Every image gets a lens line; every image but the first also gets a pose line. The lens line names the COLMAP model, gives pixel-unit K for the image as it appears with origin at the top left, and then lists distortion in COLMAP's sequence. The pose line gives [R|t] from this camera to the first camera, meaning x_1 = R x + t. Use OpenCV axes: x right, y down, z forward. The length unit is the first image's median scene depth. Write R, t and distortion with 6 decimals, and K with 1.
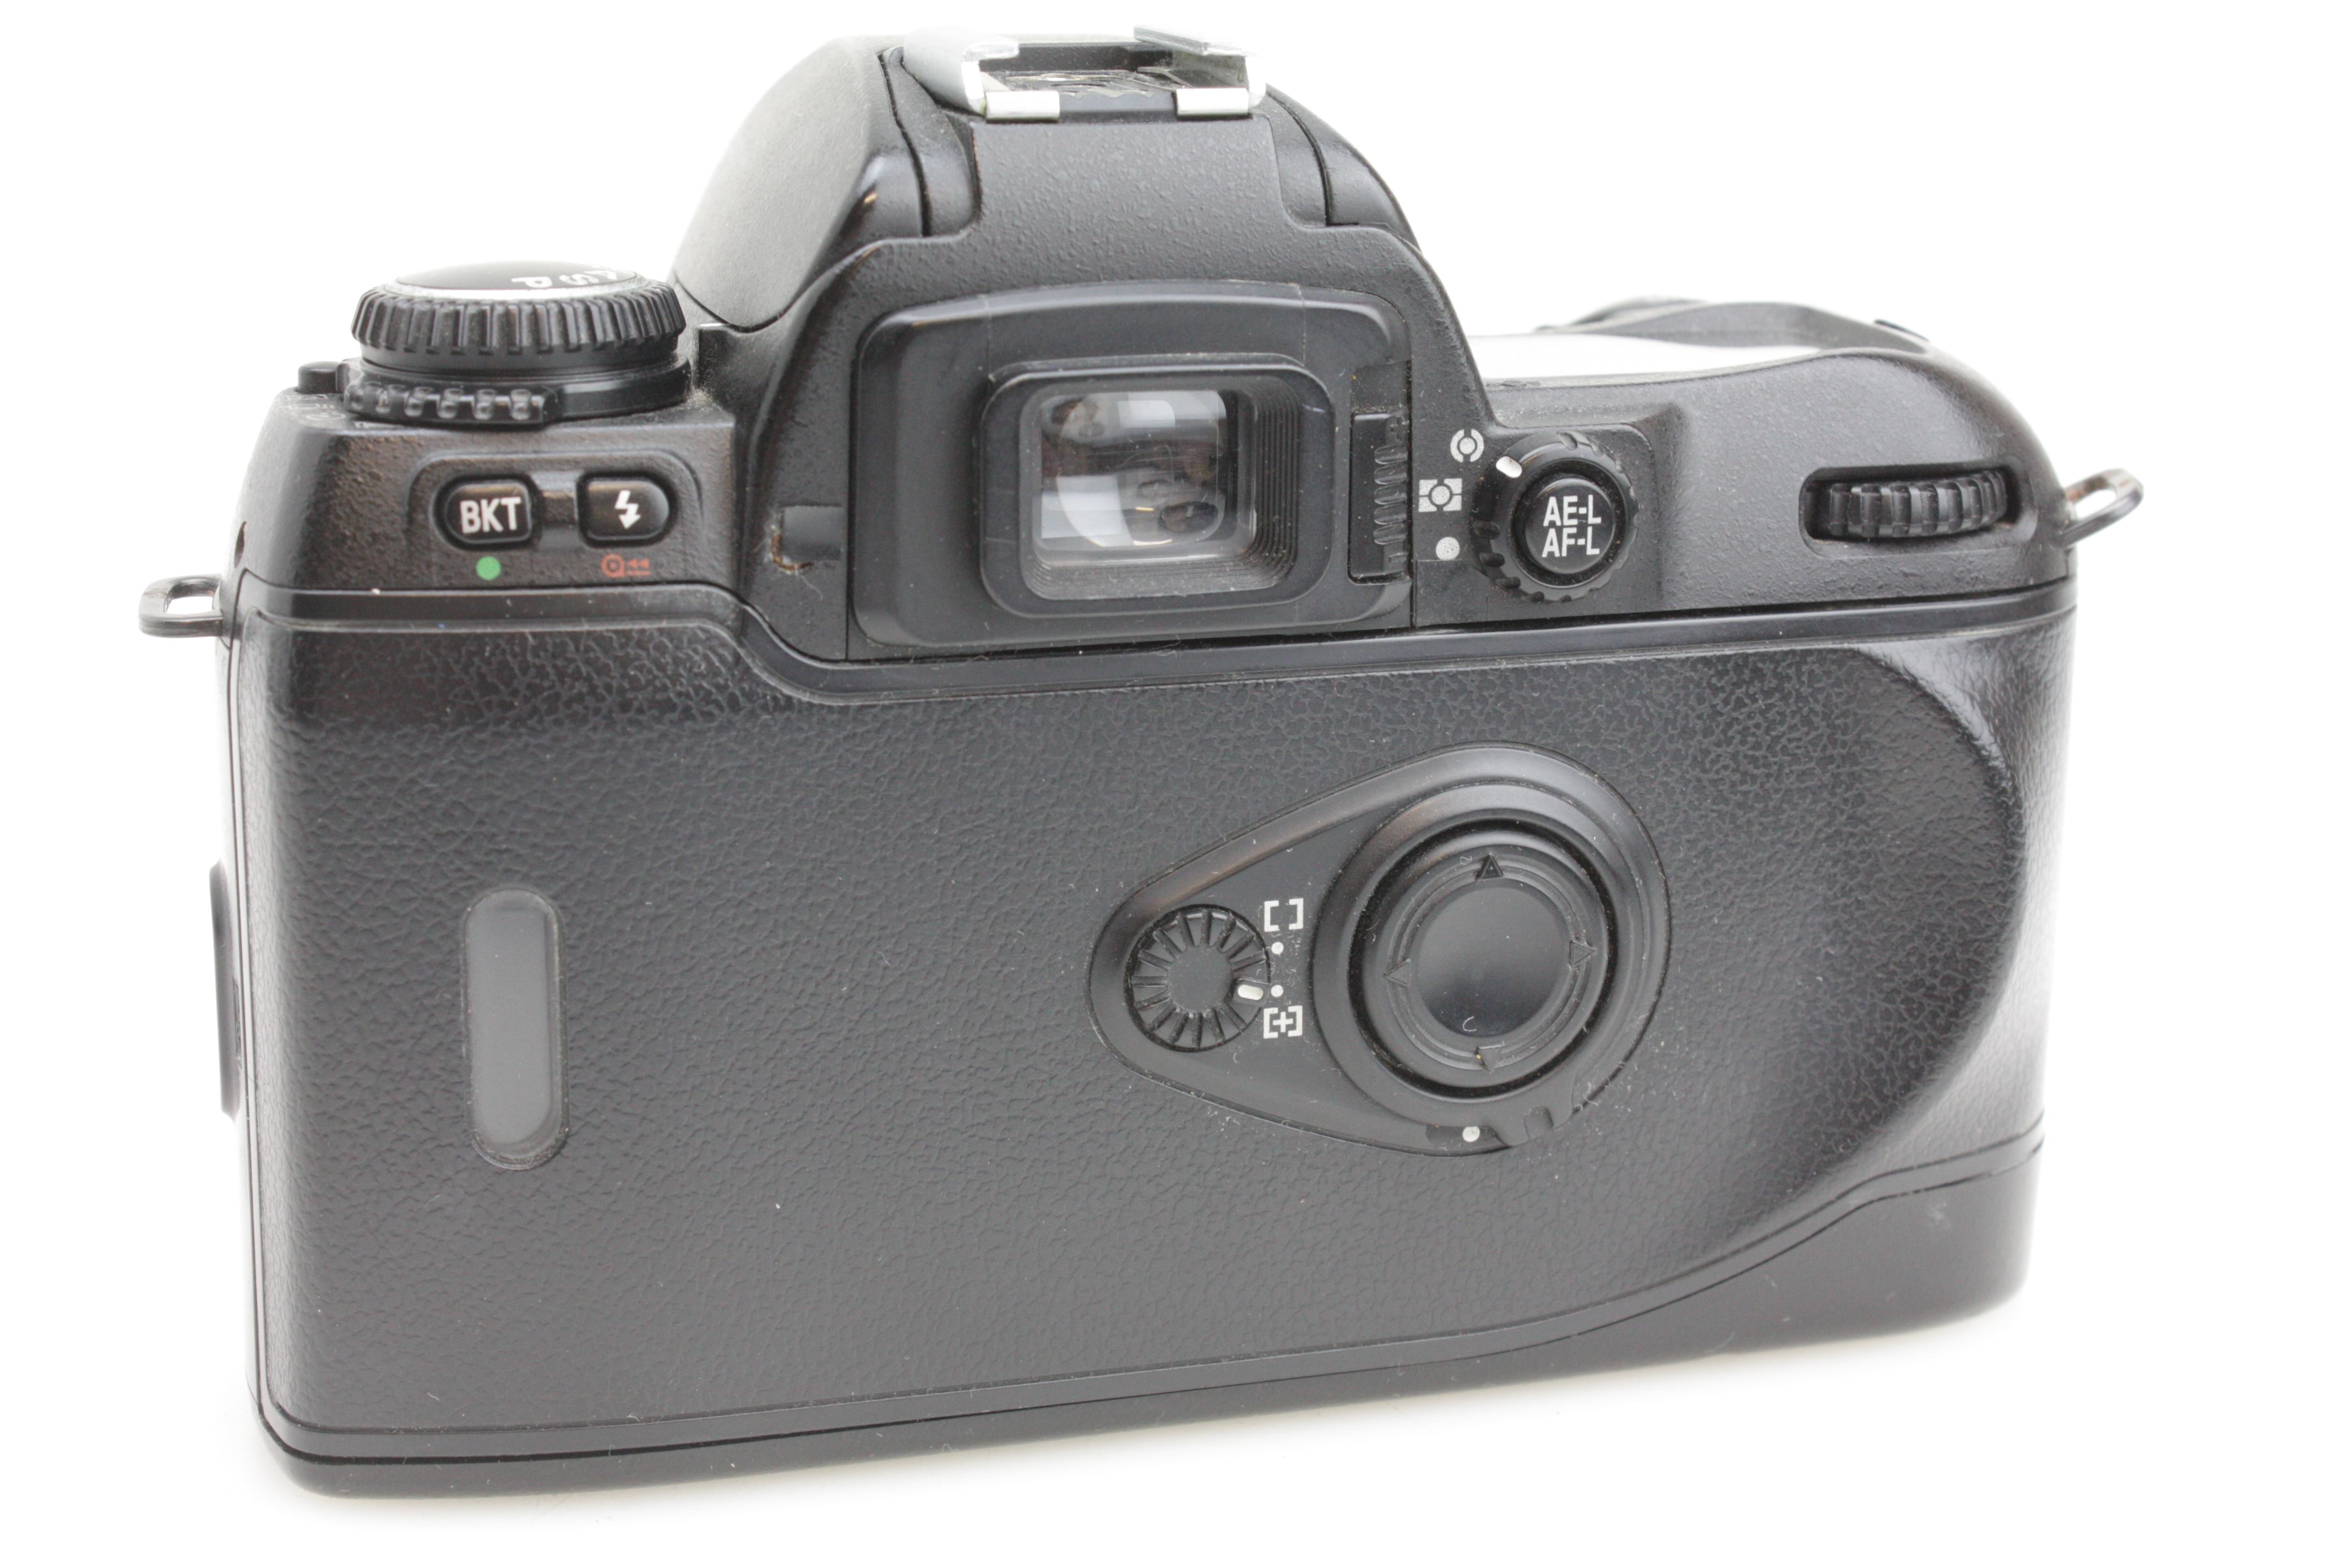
lens RADIAL K [[4351.5, 0, 1165.3], [0, 4351.5, 782.4], [0, 0, 1]] dist [0.018753, 0.000000]
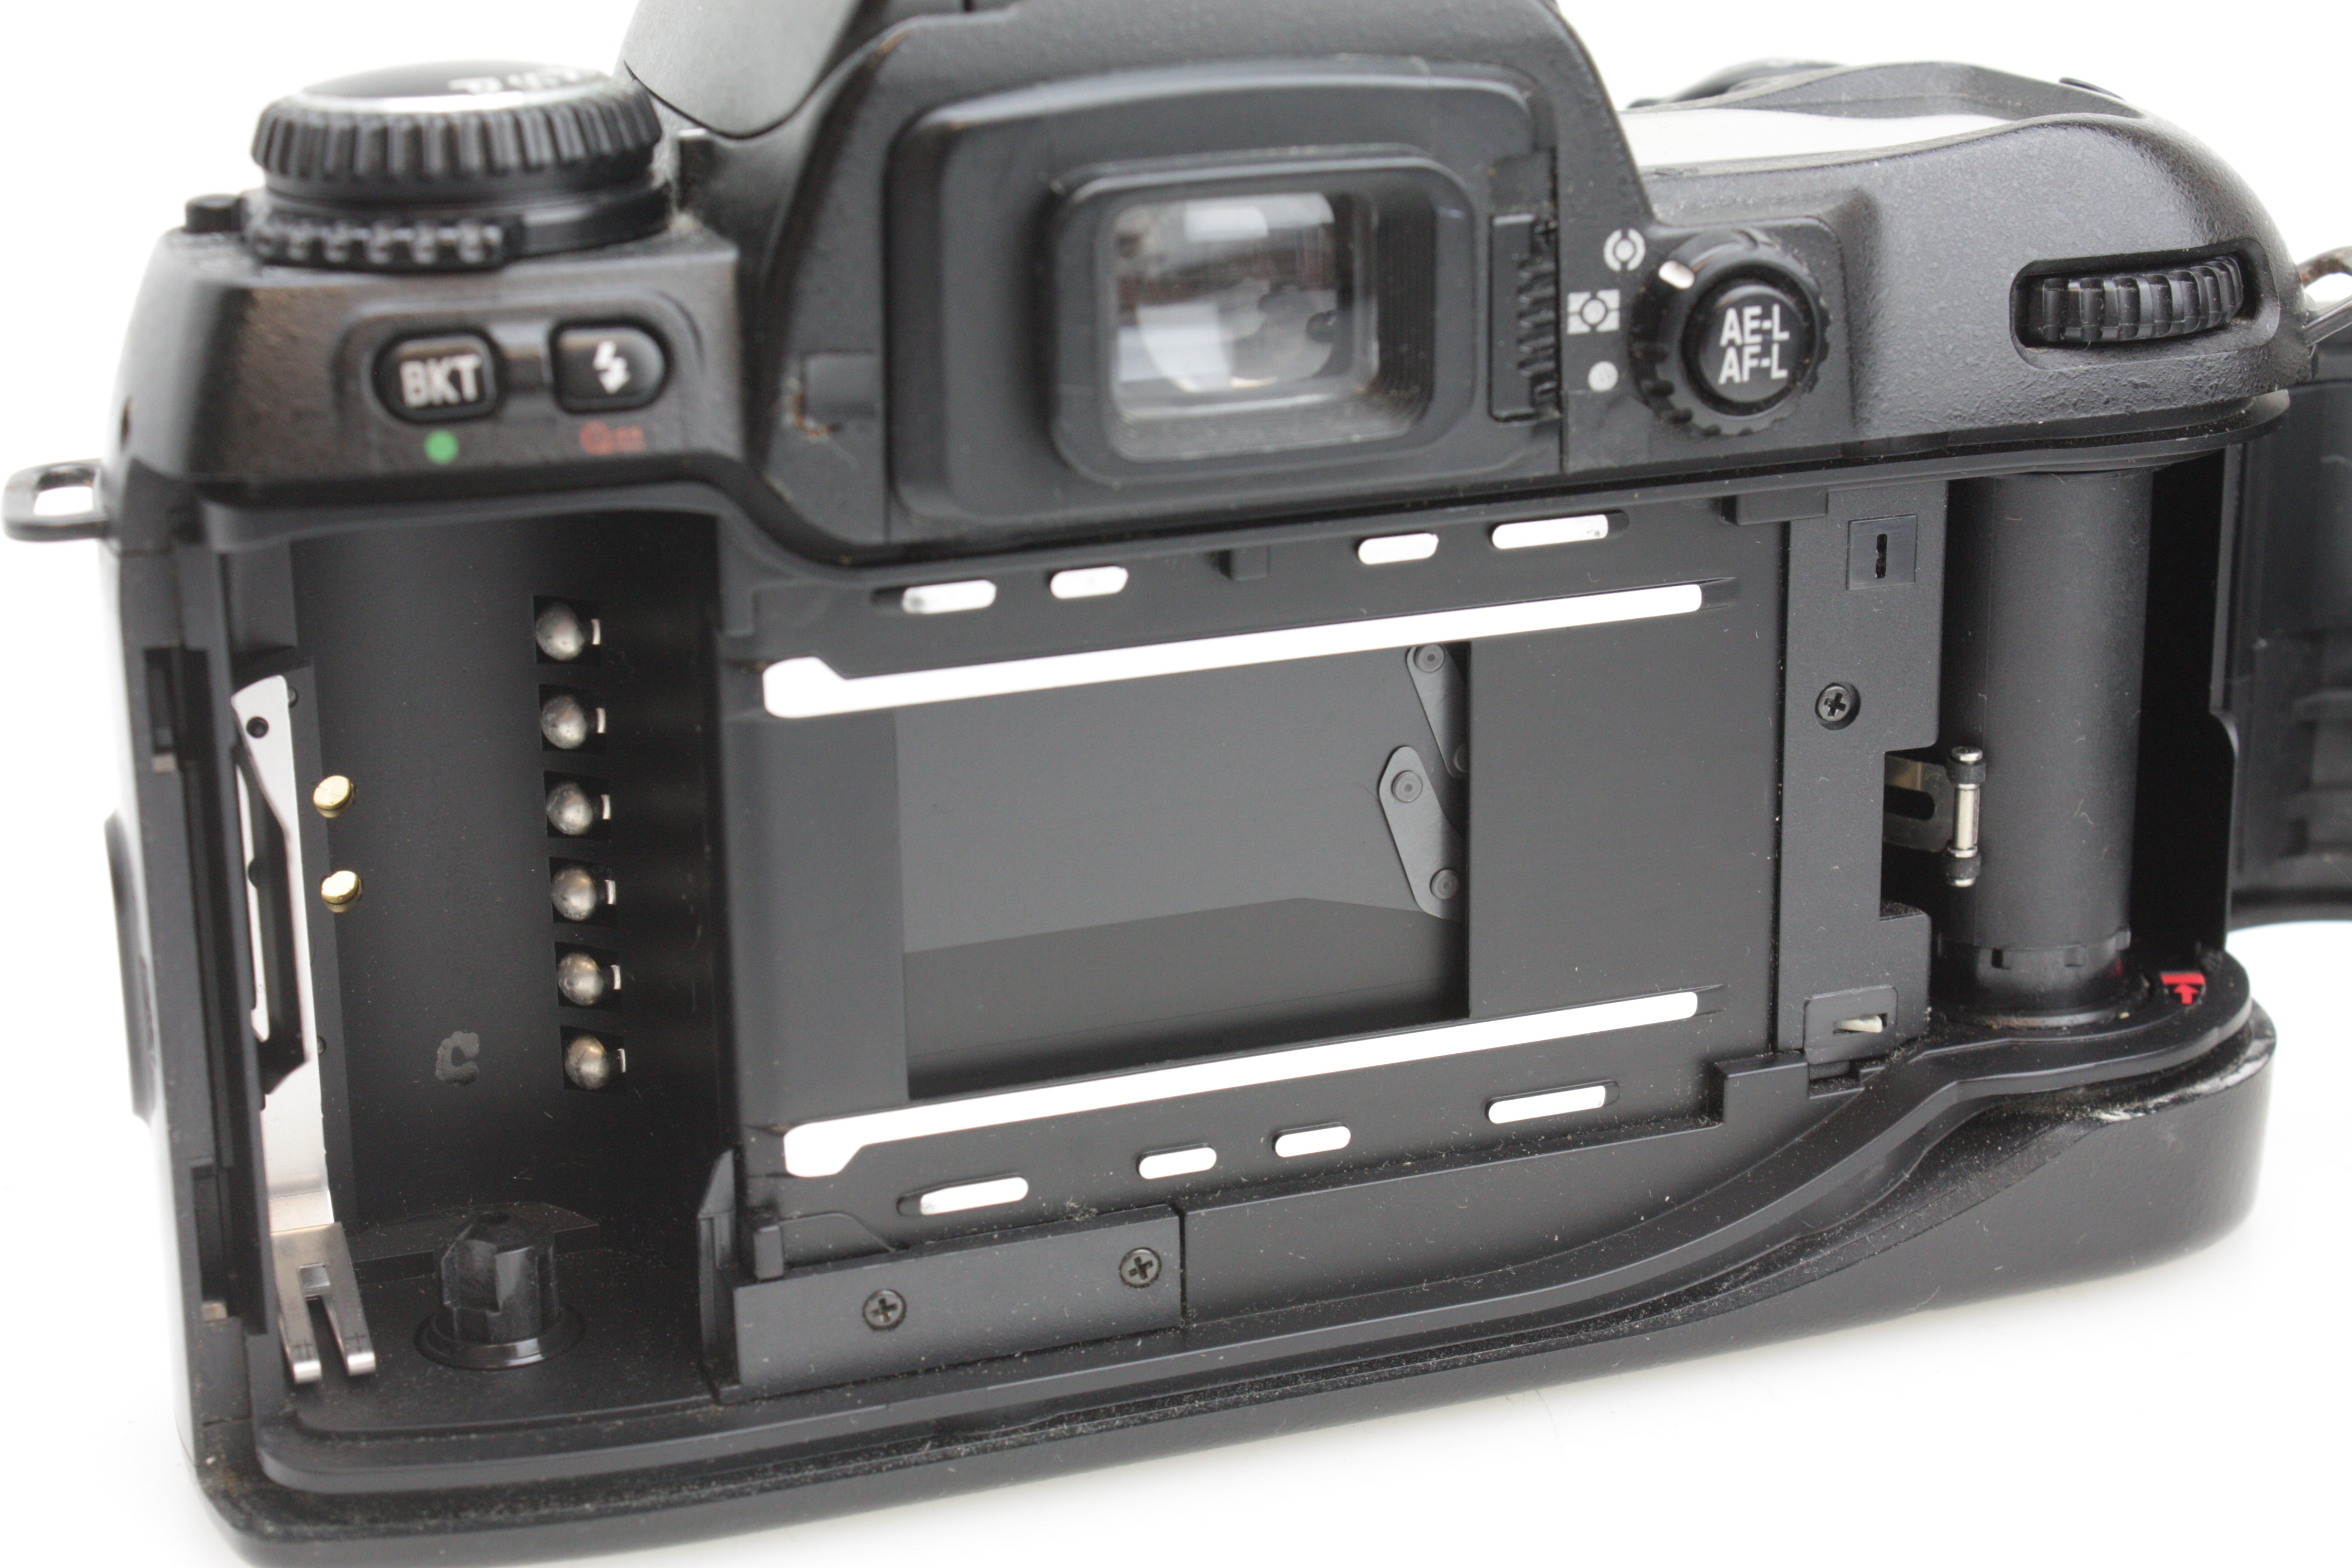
lens RADIAL K [[4351.5, 0, 1188.2], [0, 4351.5, 784.0], [0, 0, 1]] dist [0.018753, 0.000000]
pose [[0.998374, -0.039131, 0.041461, -0.051499], [0.036991, 0.998004, 0.051180, -0.022266], [-0.043381, -0.049563, 0.997828, 0.181567]]
